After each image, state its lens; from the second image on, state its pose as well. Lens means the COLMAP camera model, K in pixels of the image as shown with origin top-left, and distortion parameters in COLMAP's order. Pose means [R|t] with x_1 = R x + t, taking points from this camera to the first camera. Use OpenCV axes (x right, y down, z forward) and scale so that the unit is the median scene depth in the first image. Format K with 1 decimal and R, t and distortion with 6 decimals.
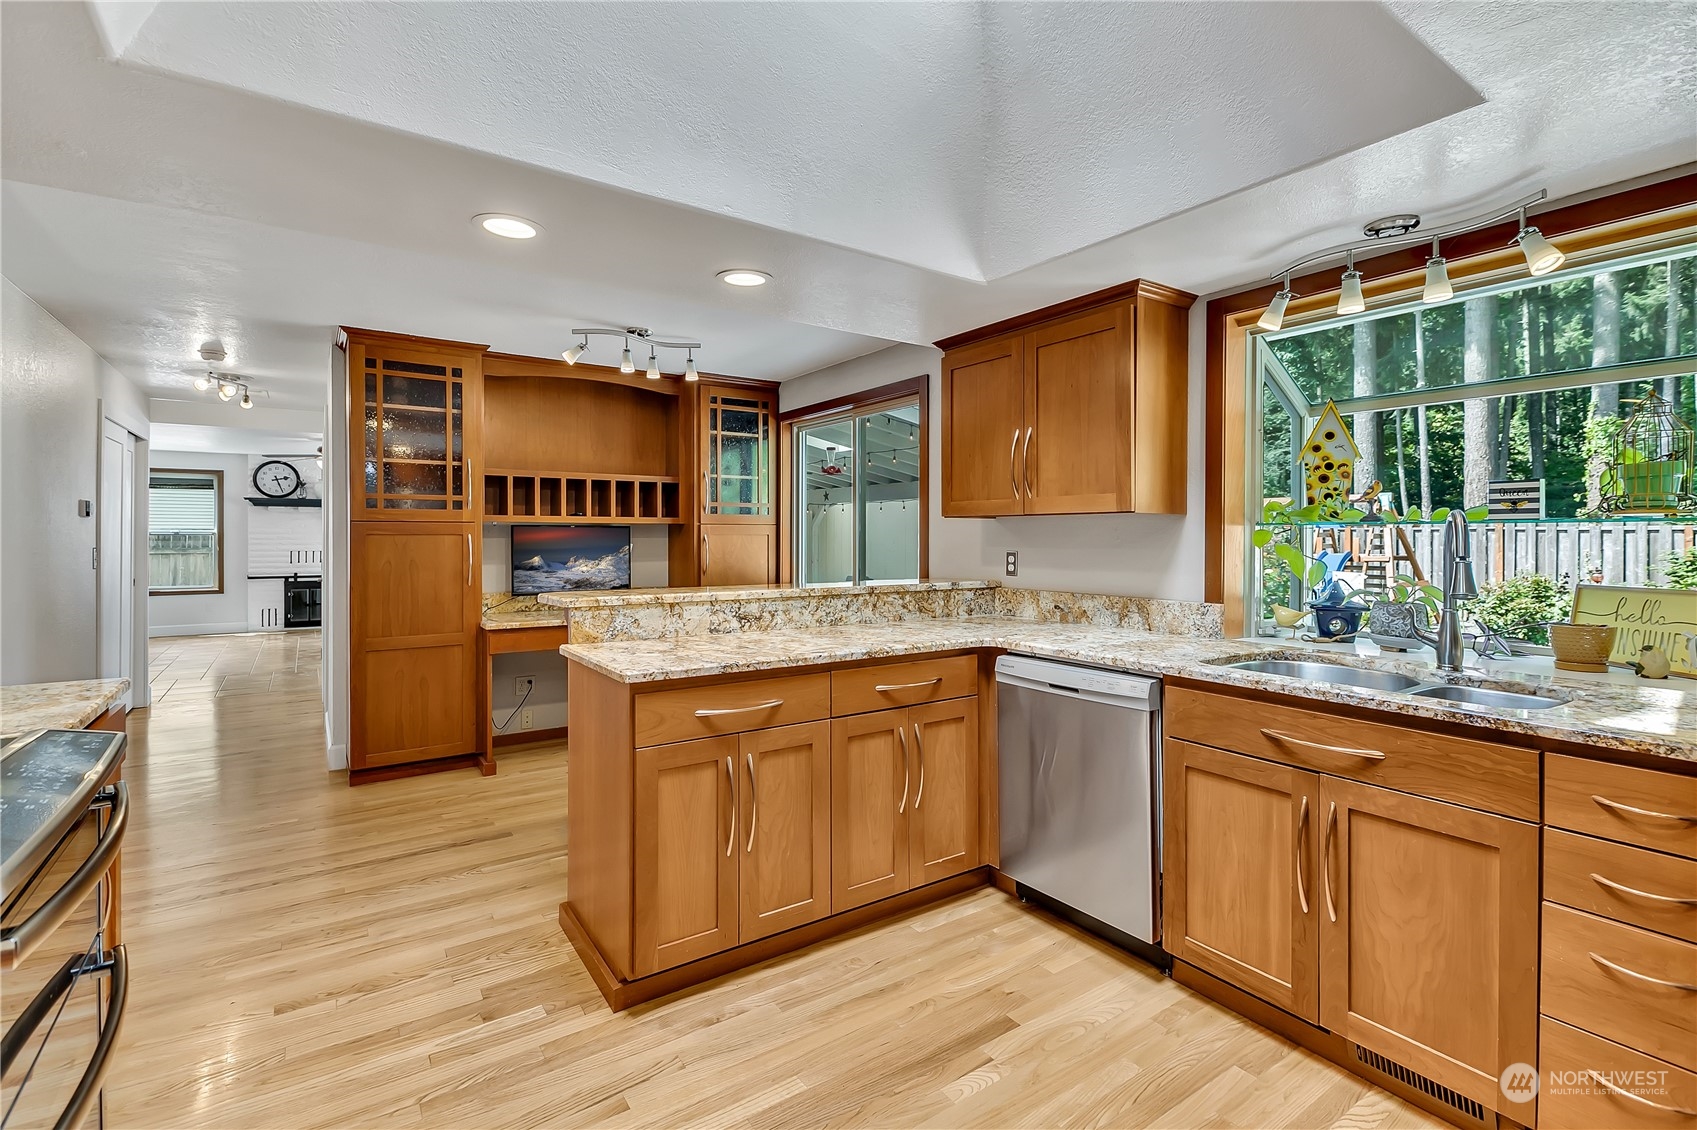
lens RADIAL K [[802.6, 0, 823.9], [0, 802.6, 536.2], [0, 0, 1]] dist [0.008933, -0.007835]
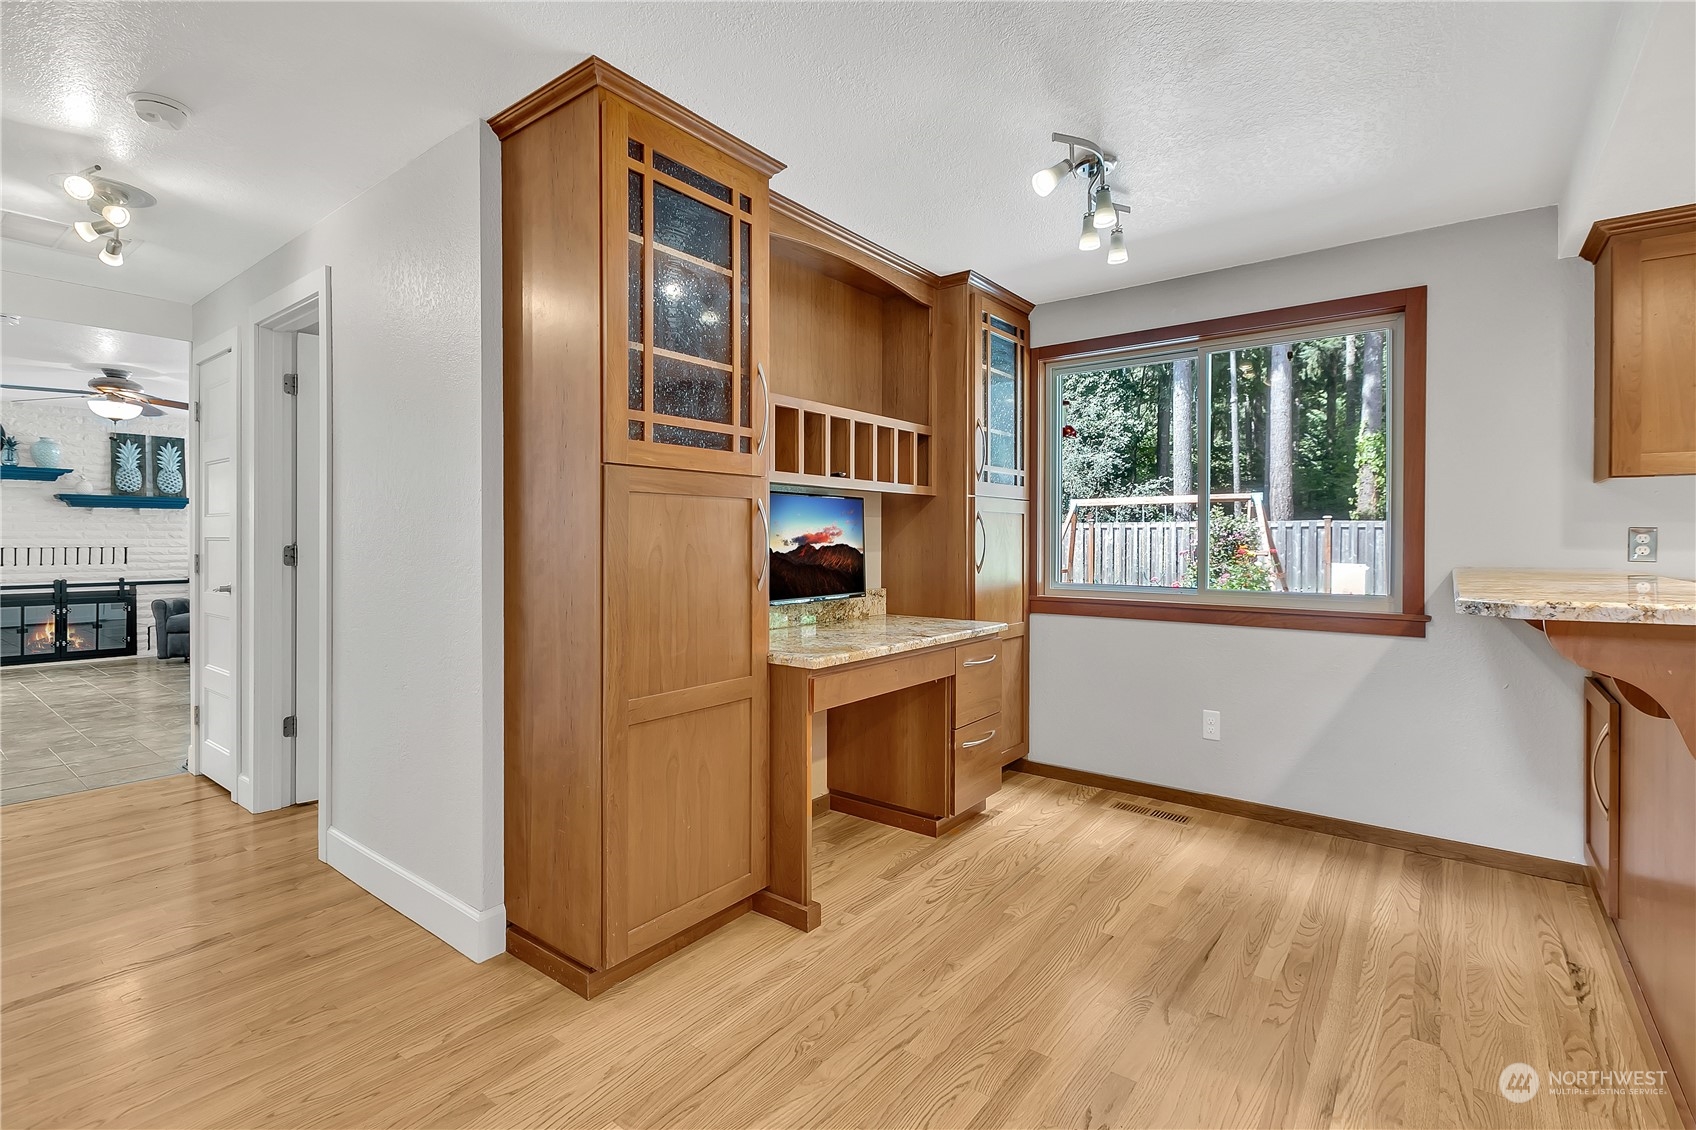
lens RADIAL K [[786.9, 0, 807.6], [0, 786.9, 543.9], [0, 0, 1]] dist [-0.001055, 0.002818]
pose [[0.949178, -0.000542, 0.314739, -0.492568], [-0.001874, 0.999971, 0.007373, 0.020777], [-0.314734, -0.007588, 0.949150, 0.399832]]
